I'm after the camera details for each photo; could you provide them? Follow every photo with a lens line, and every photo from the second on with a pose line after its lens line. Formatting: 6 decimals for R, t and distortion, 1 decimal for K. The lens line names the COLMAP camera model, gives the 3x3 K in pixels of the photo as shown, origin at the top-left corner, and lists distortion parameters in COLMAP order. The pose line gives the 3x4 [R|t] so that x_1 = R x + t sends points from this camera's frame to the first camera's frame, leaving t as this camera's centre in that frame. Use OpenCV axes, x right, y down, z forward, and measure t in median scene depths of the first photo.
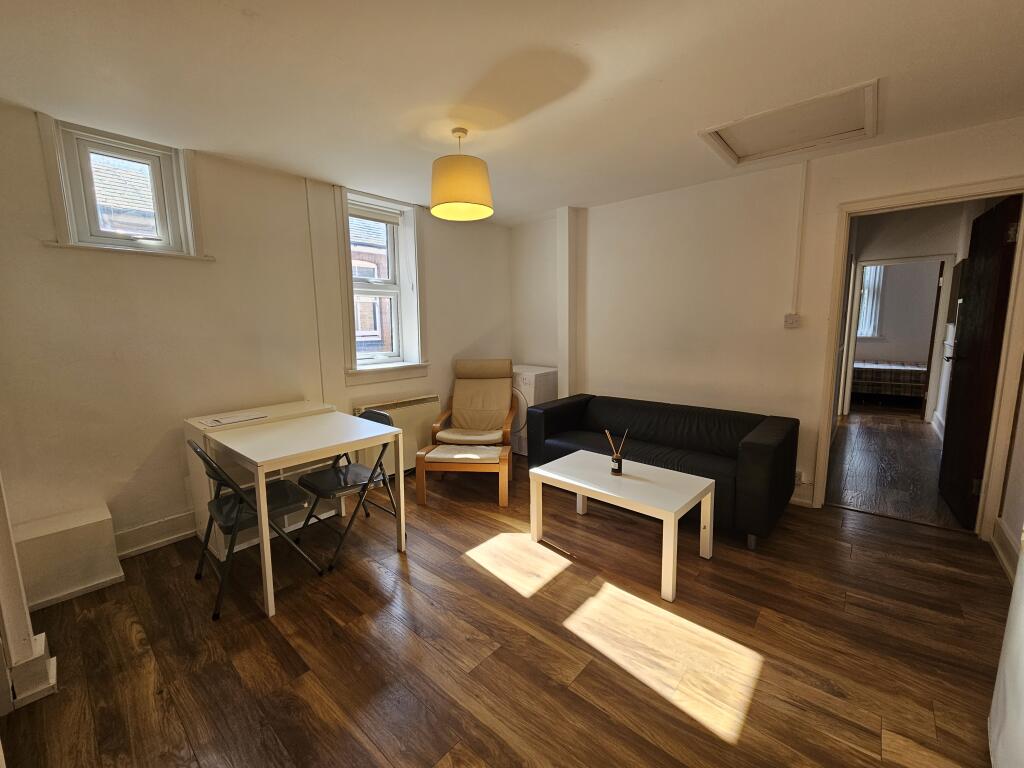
lens RADIAL K [[419.0, 0, 512.0], [0, 419.0, 384.0], [0, 0, 1]] dist [0.000491, -0.000107]
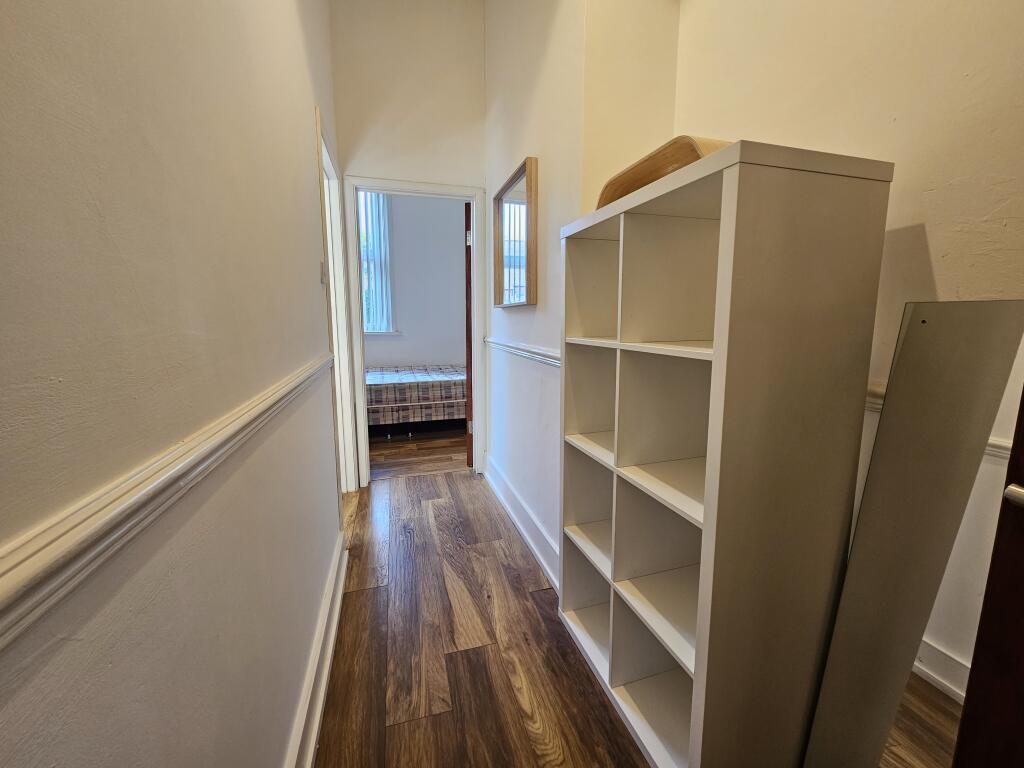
lens RADIAL K [[419.0, 0, 512.0], [0, 419.0, 384.0], [0, 0, 1]] dist [0.000491, -0.000107]
pose [[0.531697, -0.107688, 0.840061, 0.452517], [0.098083, 0.993039, 0.065220, -0.059654], [-0.841236, 0.047718, 0.538558, 0.542498]]
